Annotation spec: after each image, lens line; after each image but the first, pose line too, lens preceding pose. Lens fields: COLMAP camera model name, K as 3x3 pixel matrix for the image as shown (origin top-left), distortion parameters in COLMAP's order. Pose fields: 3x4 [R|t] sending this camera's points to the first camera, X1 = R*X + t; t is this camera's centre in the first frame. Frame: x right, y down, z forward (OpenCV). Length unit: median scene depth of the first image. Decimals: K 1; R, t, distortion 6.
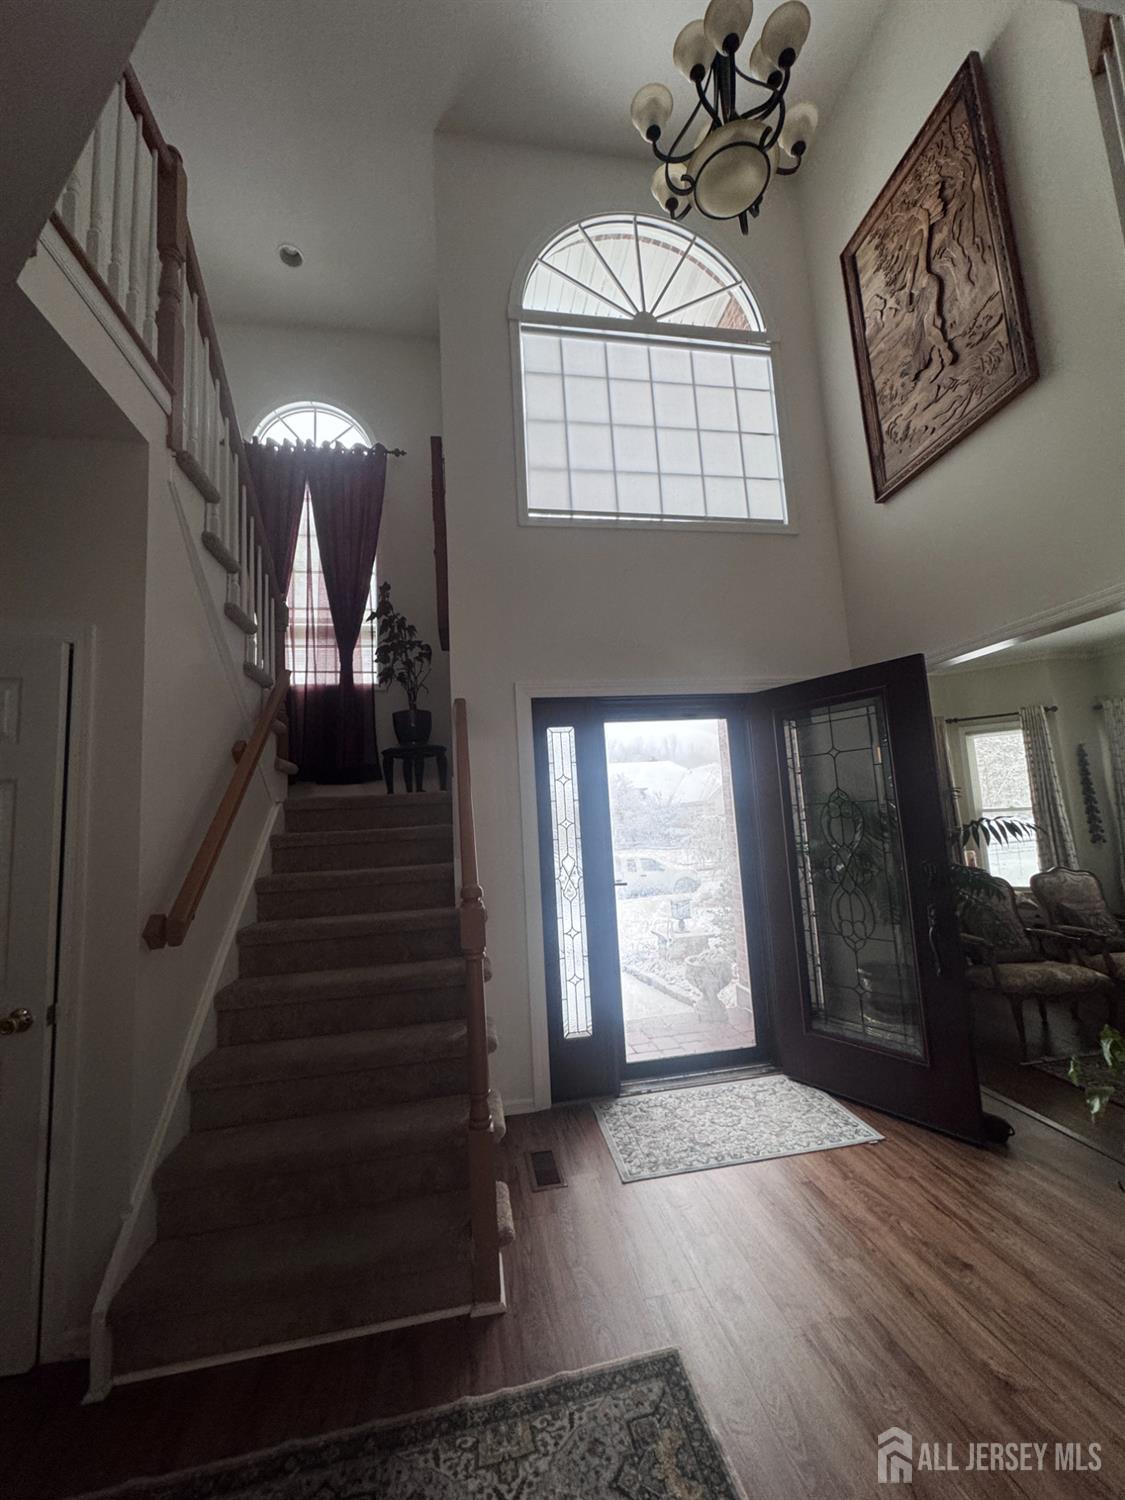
lens RADIAL K [[598.5, 0, 562.5], [0, 598.5, 750.0], [0, 0, 1]] dist [-0.003715, 0.000174]
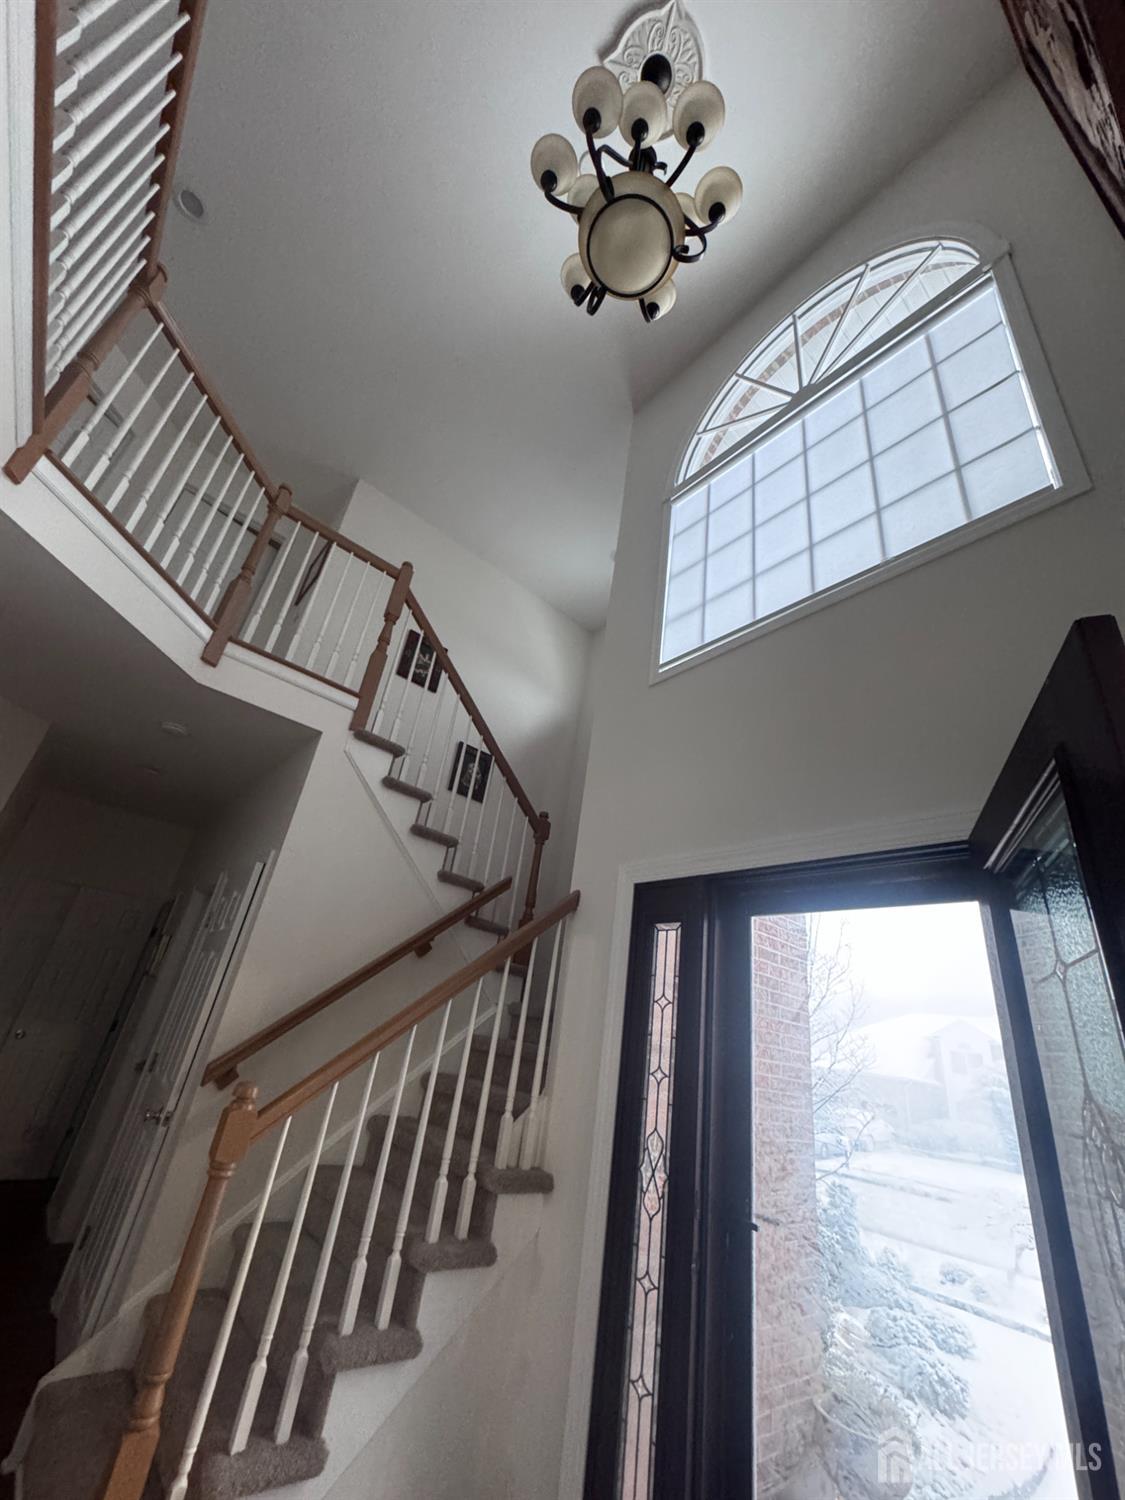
lens RADIAL K [[598.5, 0, 562.5], [0, 598.5, 750.0], [0, 0, 1]] dist [-0.003715, 0.000174]
pose [[0.493305, -0.263970, -0.828837, 0.589068], [-0.054026, 0.941706, -0.332071, 0.010191], [0.868177, 0.208591, 0.450287, 0.532996]]
